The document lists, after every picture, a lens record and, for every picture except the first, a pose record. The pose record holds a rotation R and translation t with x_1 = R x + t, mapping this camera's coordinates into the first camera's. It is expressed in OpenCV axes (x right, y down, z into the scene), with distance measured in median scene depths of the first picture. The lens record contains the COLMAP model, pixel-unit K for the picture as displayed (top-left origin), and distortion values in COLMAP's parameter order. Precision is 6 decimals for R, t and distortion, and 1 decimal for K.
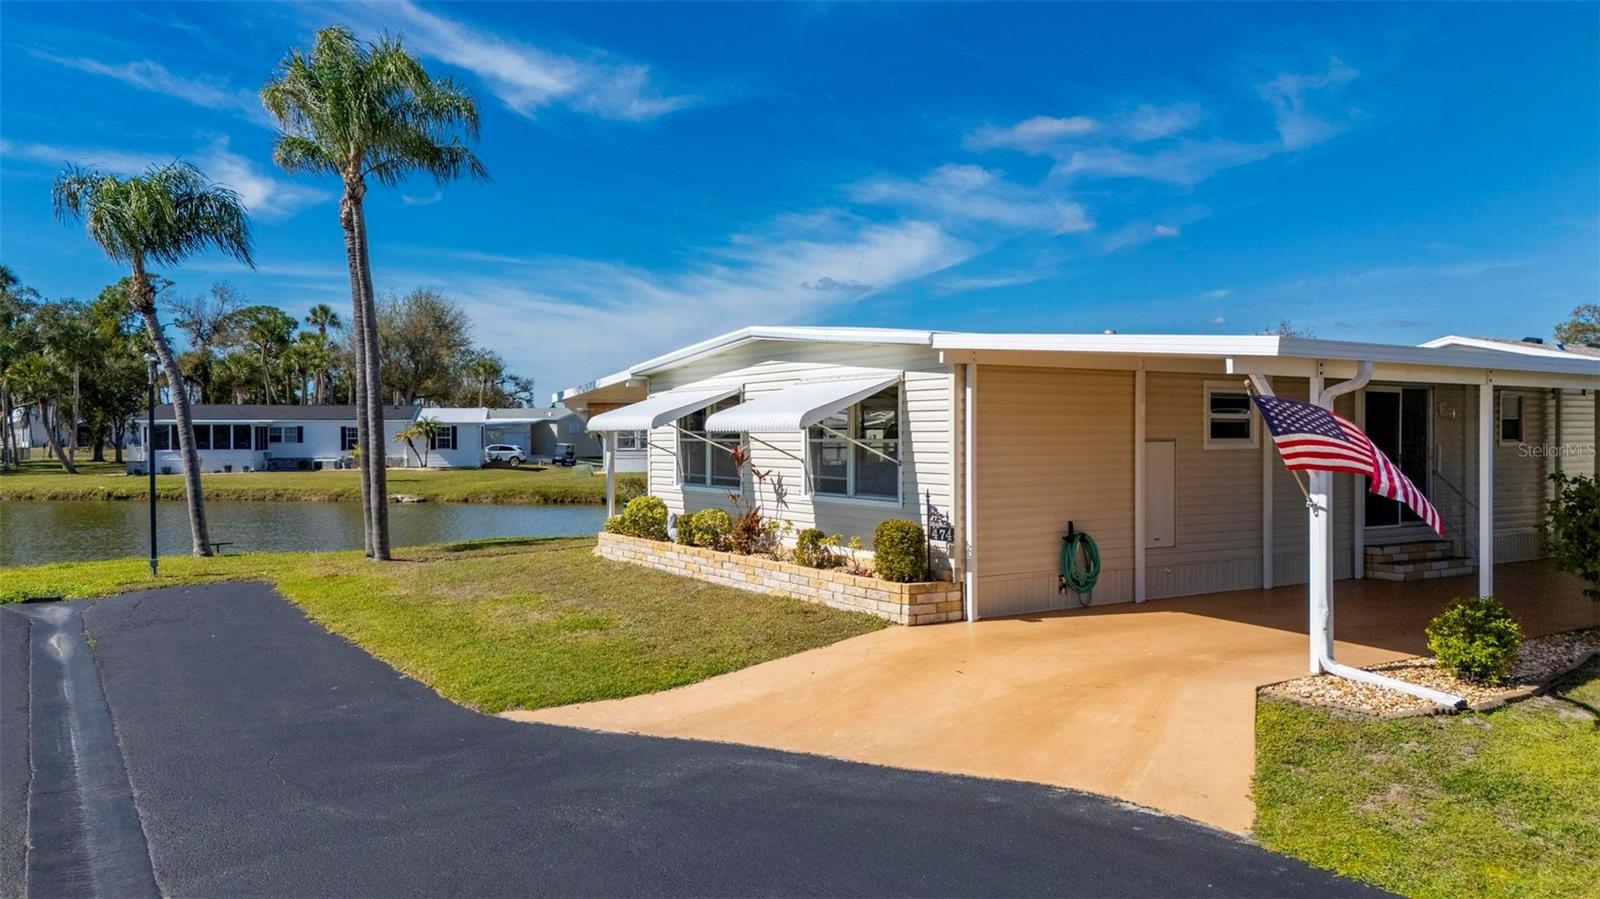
lens RADIAL K [[1178.7, 0, 800.9], [0, 1178.7, 455.0], [0, 0, 1]] dist [0.081077, -0.081281]
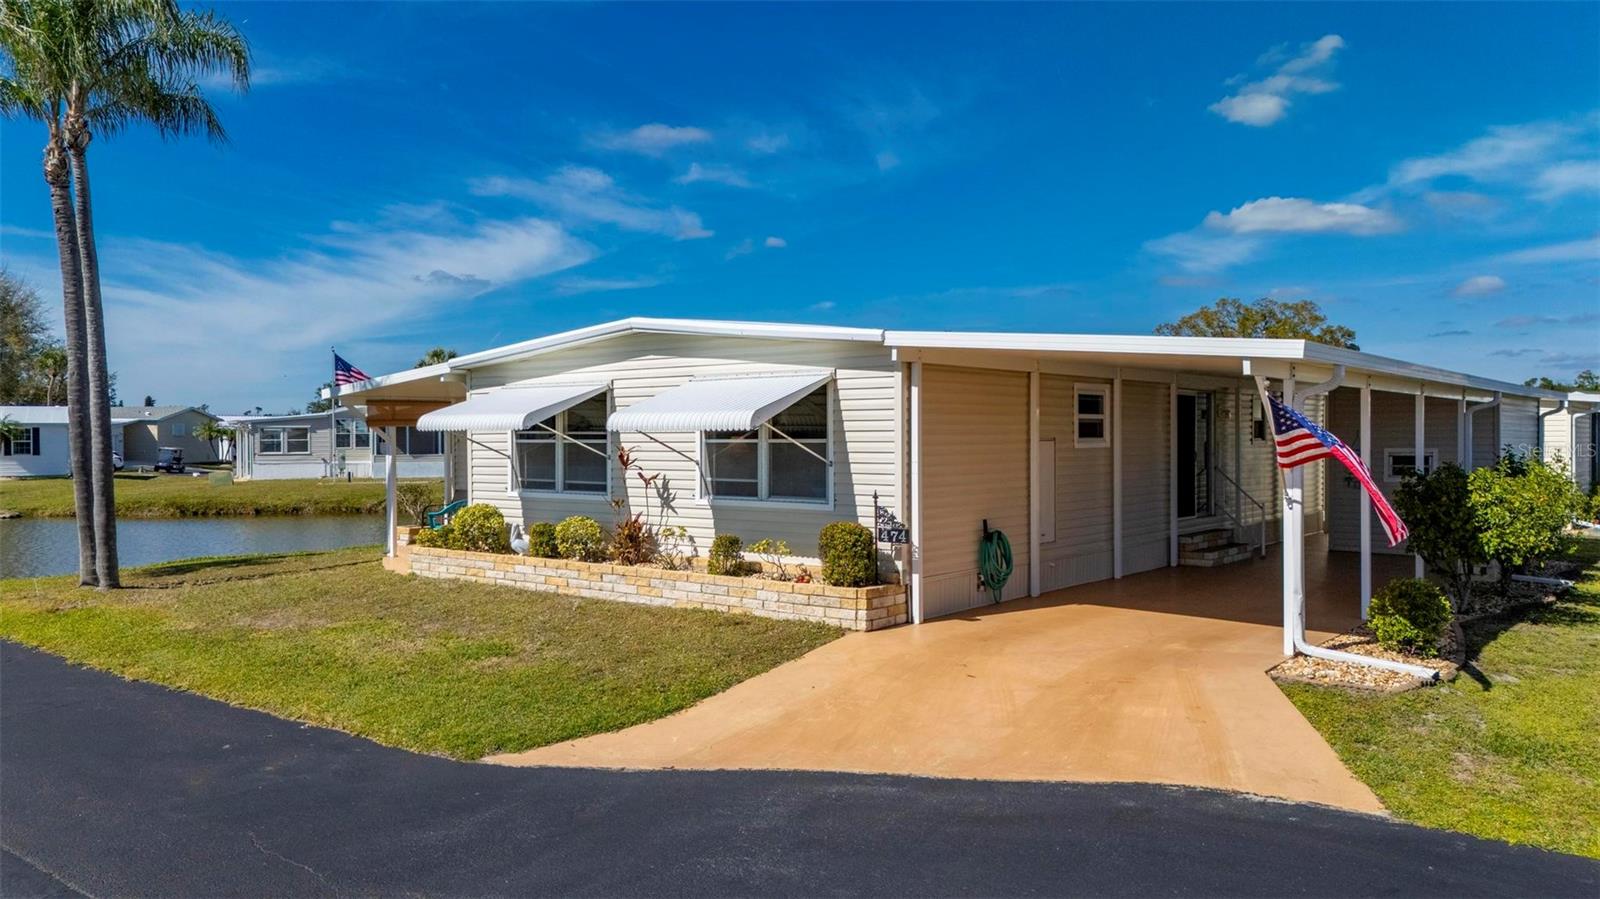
lens RADIAL K [[1178.7, 0, 800.9], [0, 1178.7, 455.0], [0, 0, 1]] dist [0.081077, -0.081281]
pose [[0.950033, -0.007079, 0.312070, -0.240562], [0.007719, 0.999970, -0.000816, 0.000169], [-0.312055, 0.003184, 0.950059, 0.089000]]
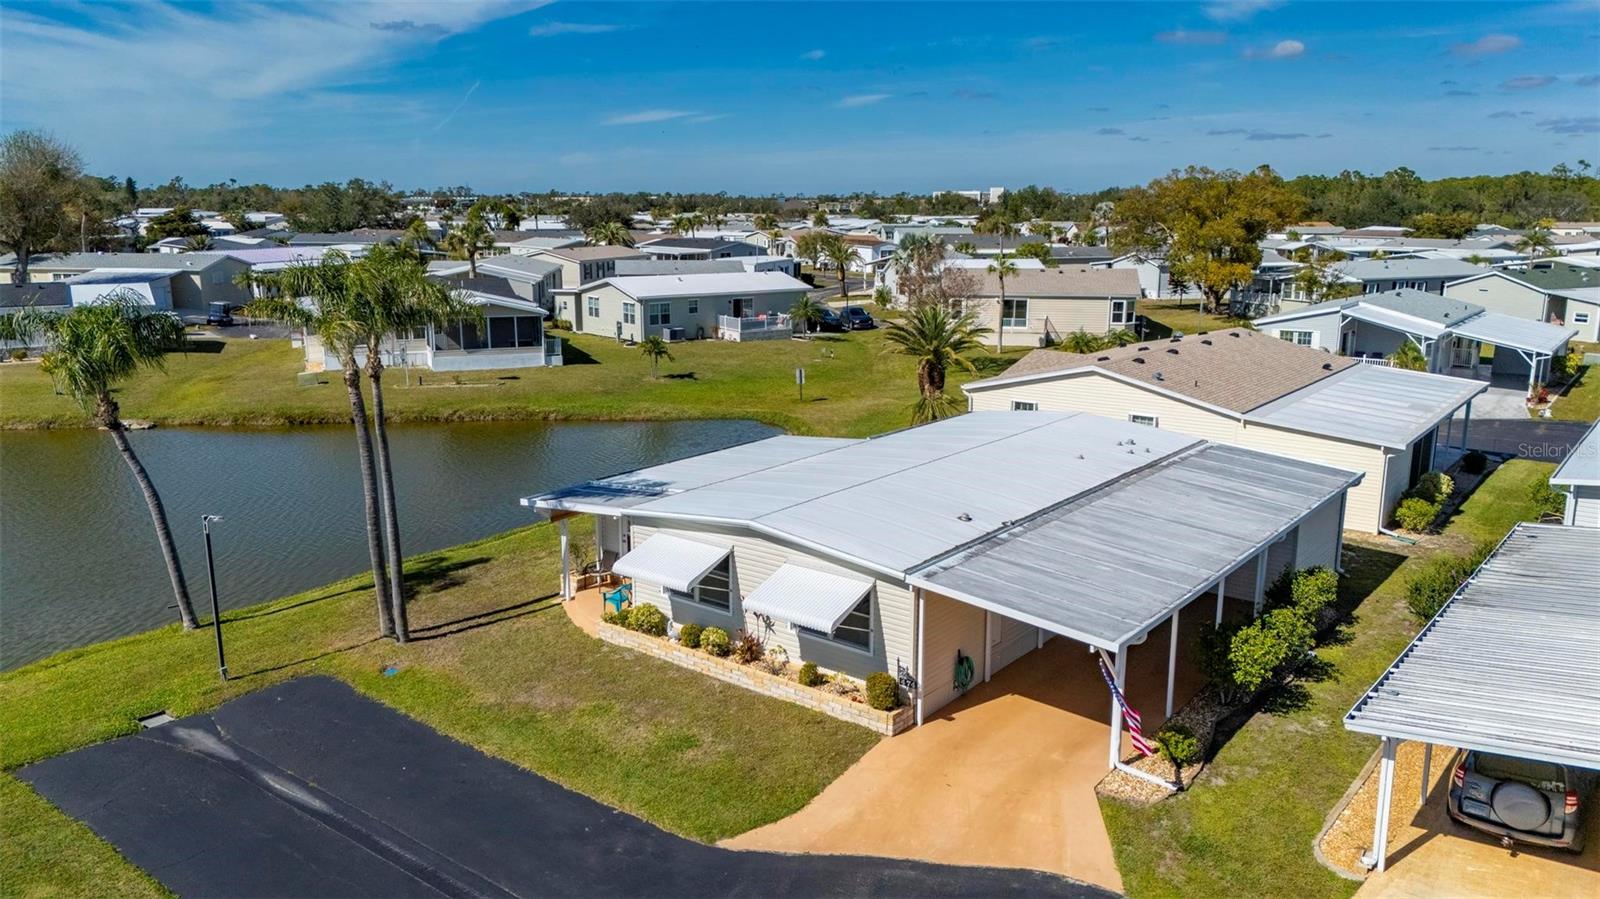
lens RADIAL K [[1178.7, 0, 800.9], [0, 1178.7, 455.0], [0, 0, 1]] dist [0.081077, -0.081281]
pose [[0.944827, -0.065309, 0.320994, -0.538708], [0.000344, 0.980121, 0.198402, -0.577171], [-0.327571, -0.187345, 0.926067, -0.486744]]
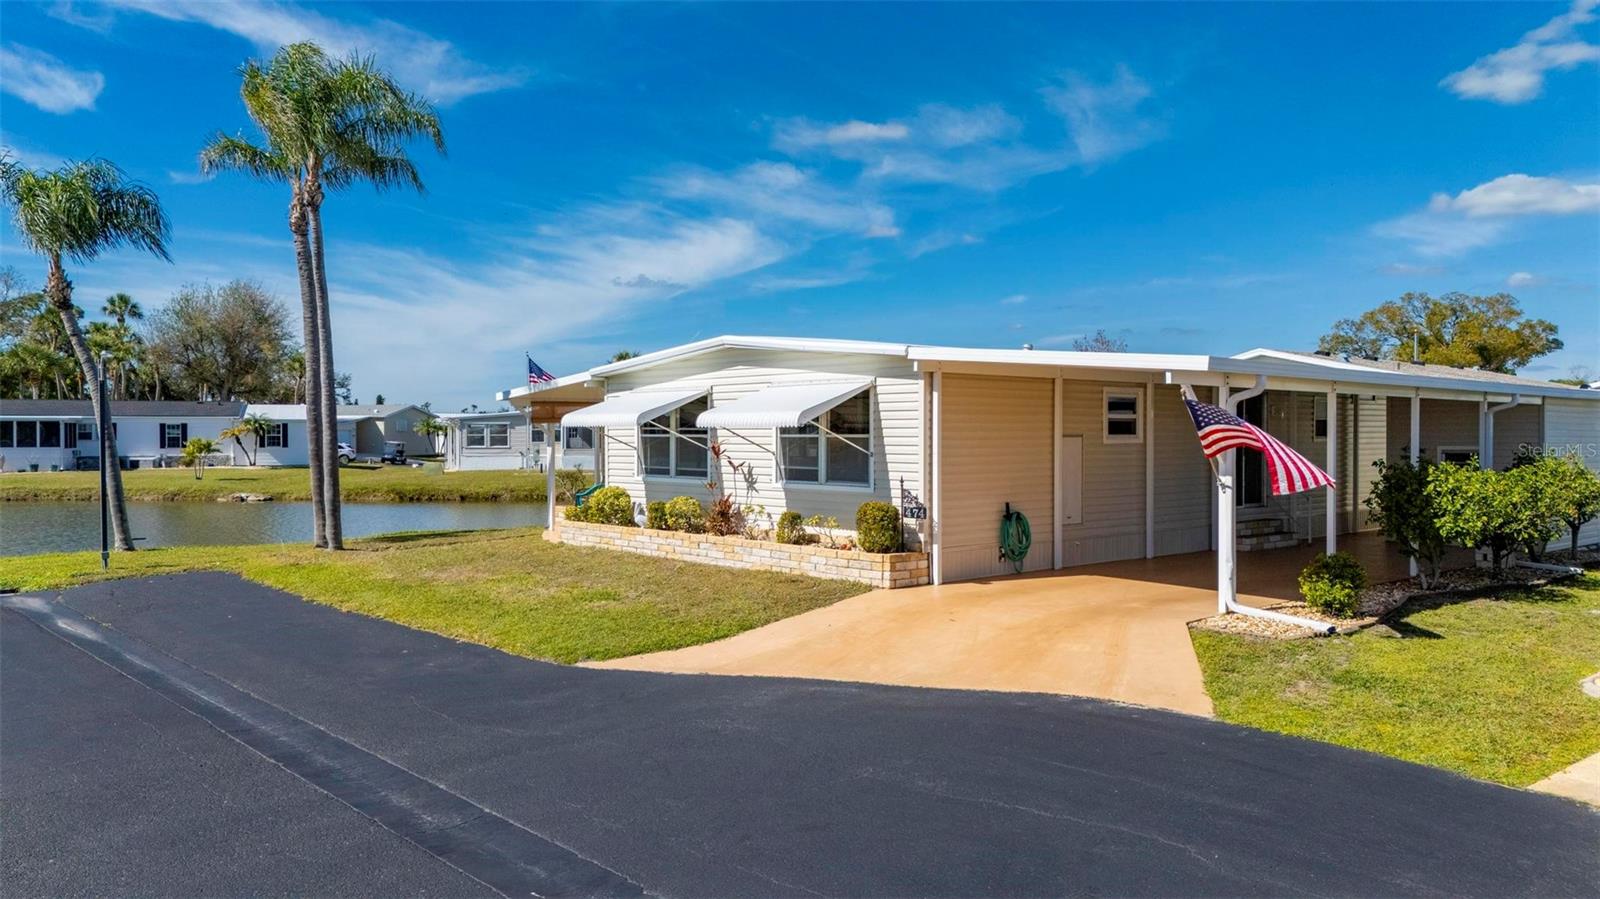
lens RADIAL K [[1178.7, 0, 800.9], [0, 1178.7, 455.0], [0, 0, 1]] dist [0.081077, -0.081281]
pose [[0.987368, -0.000951, 0.158441, -0.174676], [0.000836, 0.999999, 0.000791, 0.006322], [-0.158442, -0.000649, 0.987368, -0.162342]]
